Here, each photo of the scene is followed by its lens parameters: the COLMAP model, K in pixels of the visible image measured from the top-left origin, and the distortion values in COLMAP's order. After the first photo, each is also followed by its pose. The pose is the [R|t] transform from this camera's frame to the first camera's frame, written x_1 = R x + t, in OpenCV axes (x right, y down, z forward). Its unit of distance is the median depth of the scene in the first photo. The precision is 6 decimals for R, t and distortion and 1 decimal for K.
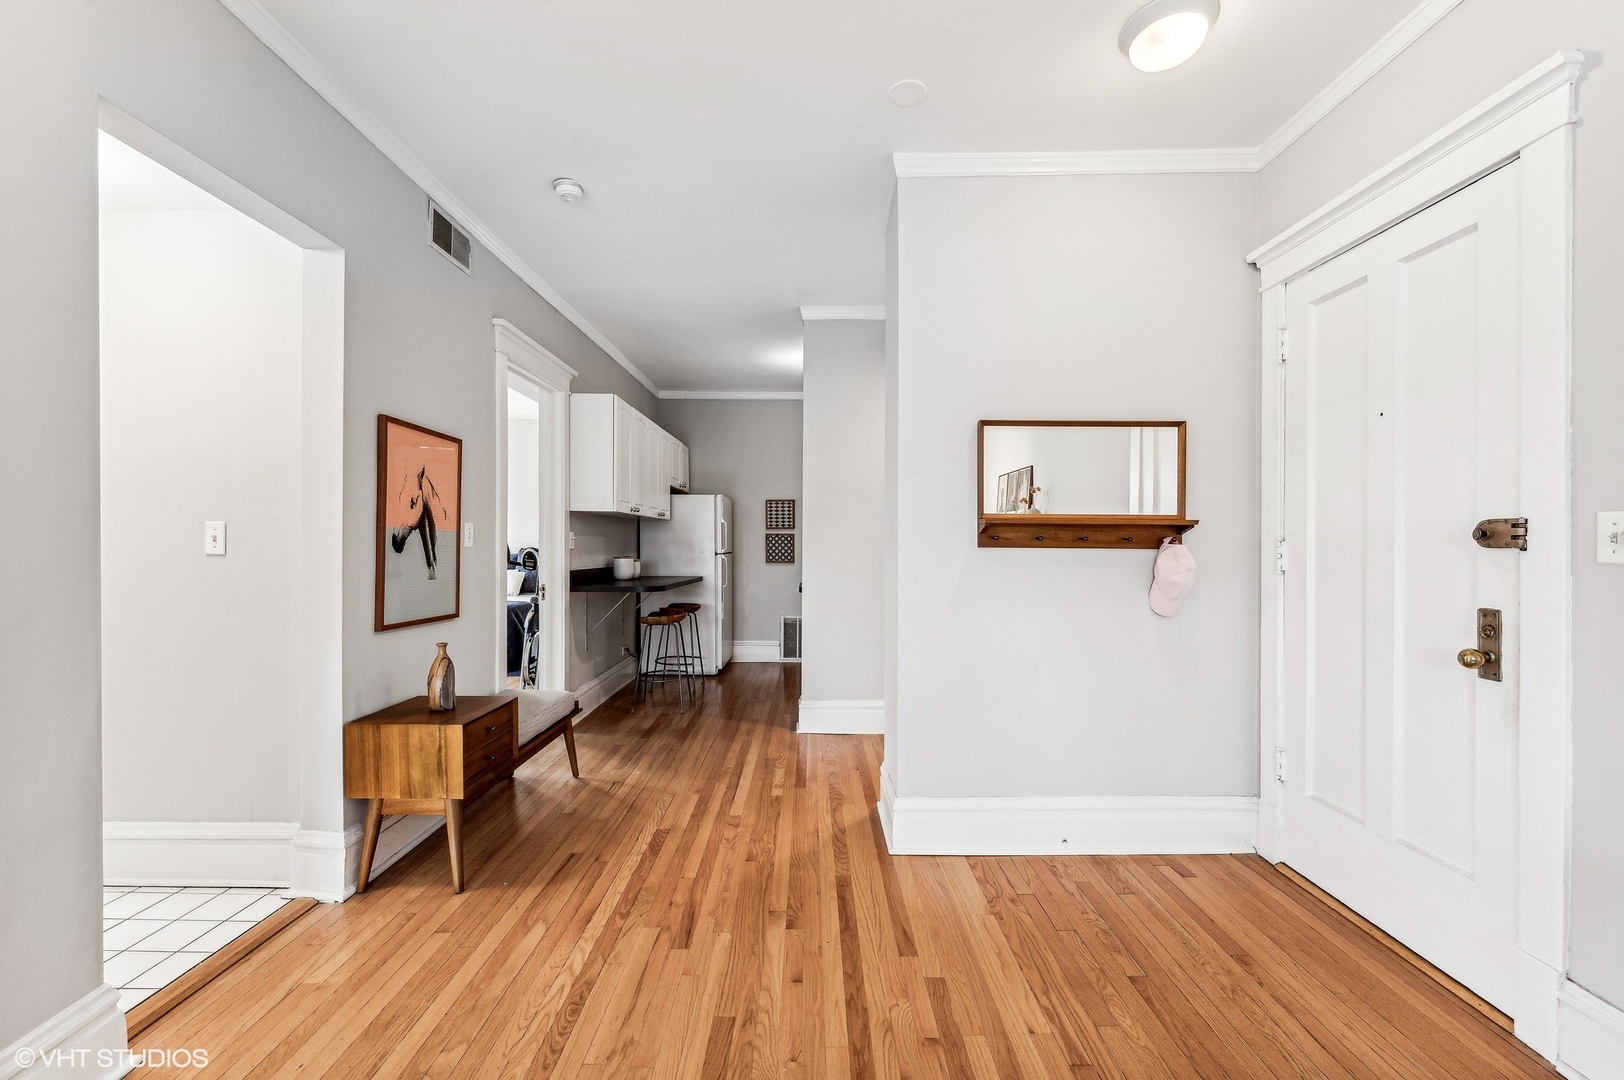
lens RADIAL K [[652.2, 0, 812.9], [0, 652.2, 561.2], [0, 0, 1]] dist [0.001520, -0.006311]
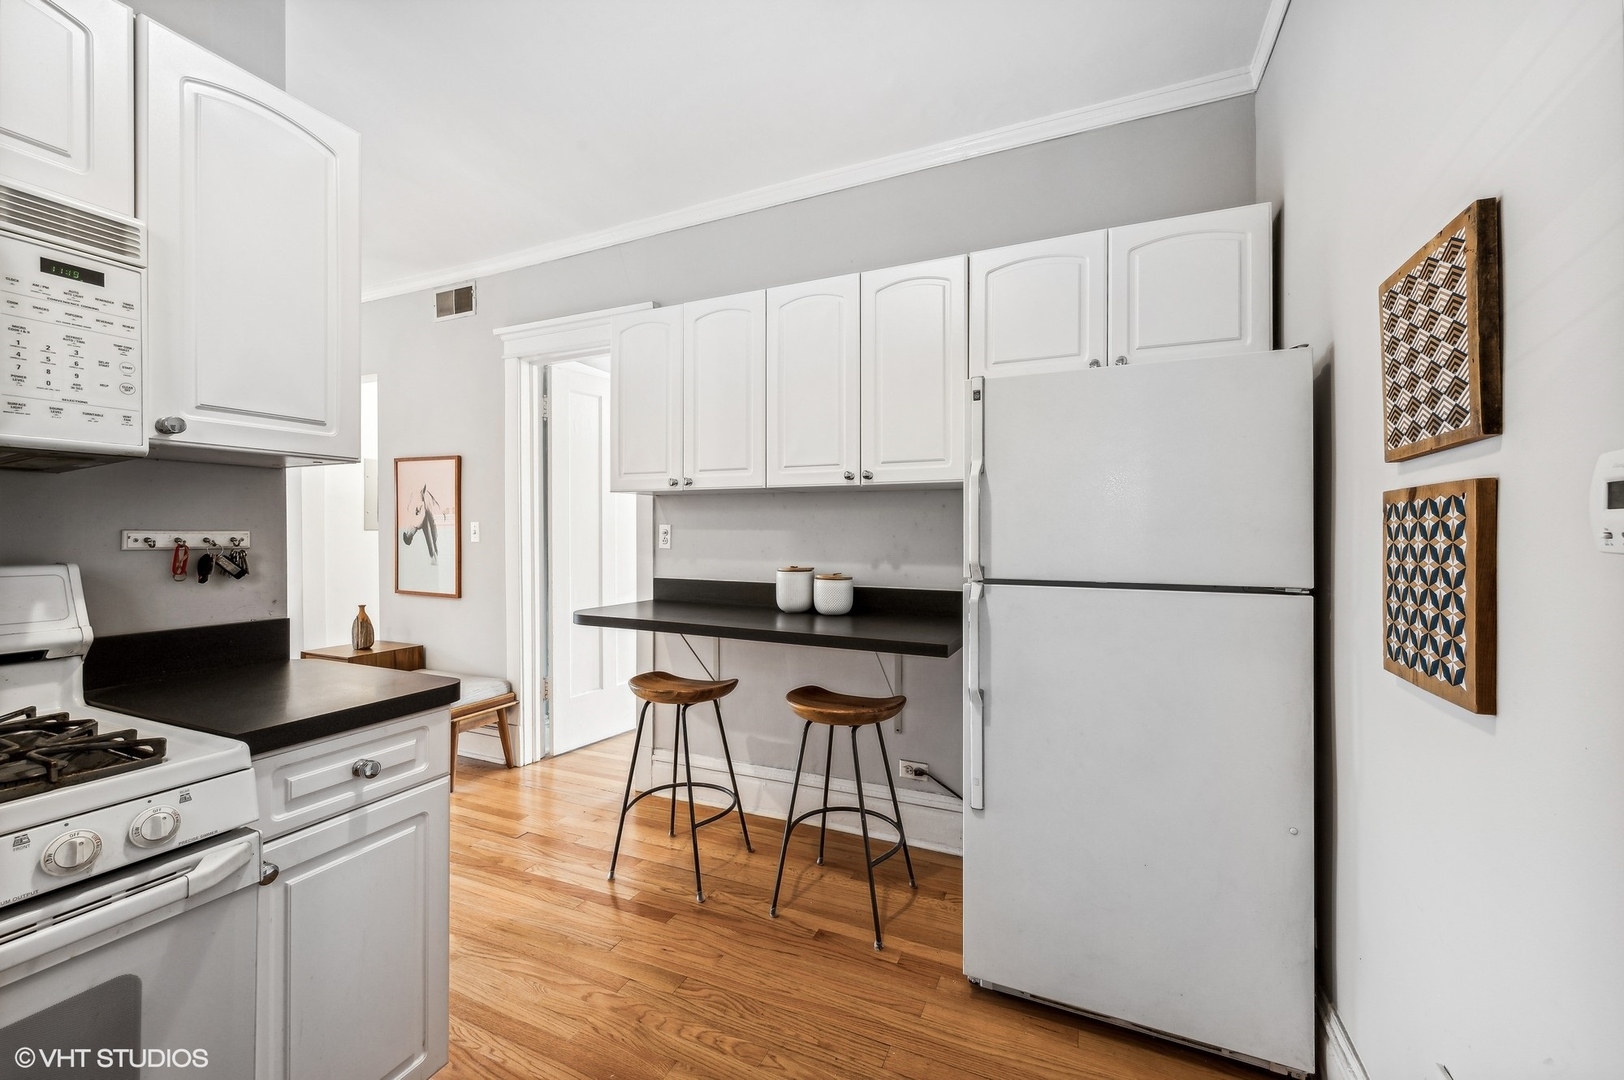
lens RADIAL K [[626.2, 0, 790.5], [0, 626.2, 537.9], [0, 0, 1]] dist [0.000464, -0.000086]
pose [[-0.429932, -0.001471, -0.902860, 0.290977], [-0.025495, 0.999620, 0.010511, -0.065879], [0.902501, 0.027537, -0.429806, 2.367465]]
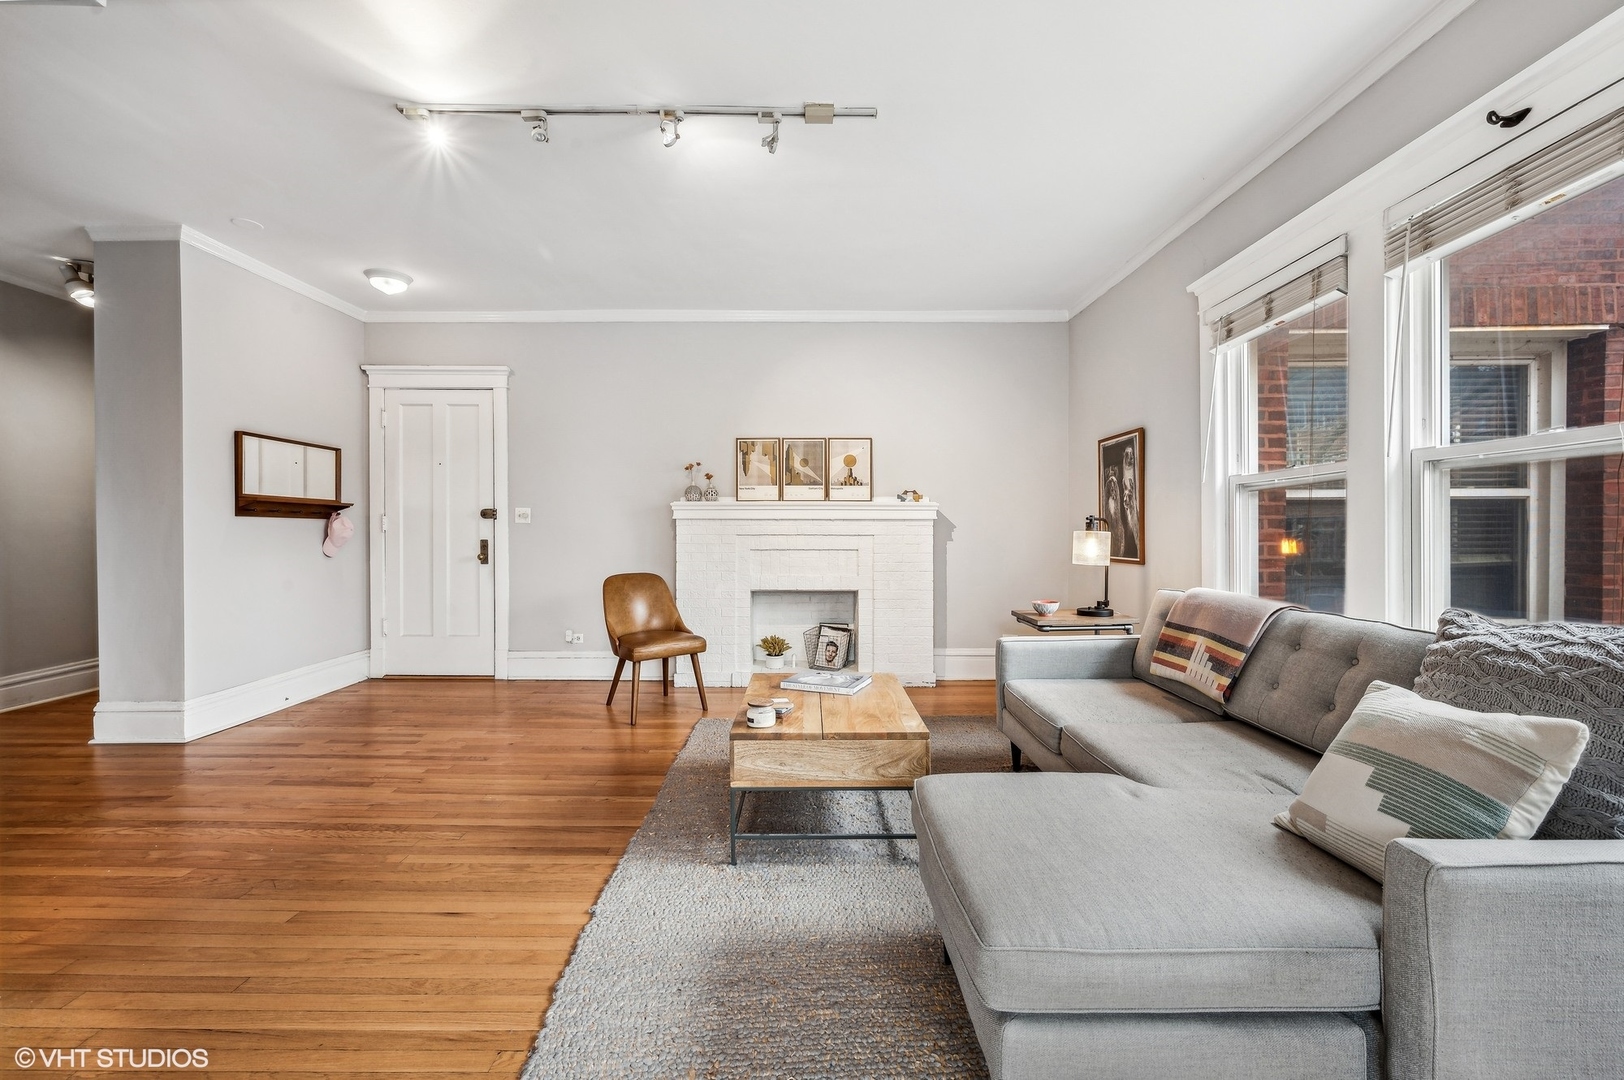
lens RADIAL K [[626.2, 0, 790.5], [0, 626.2, 537.9], [0, 0, 1]] dist [0.000464, -0.000086]
pose [[0.010466, -0.011946, 0.999874, -1.151655], [0.021409, 0.999702, 0.011720, 0.040871], [-0.999716, 0.021284, 0.010719, -0.266849]]
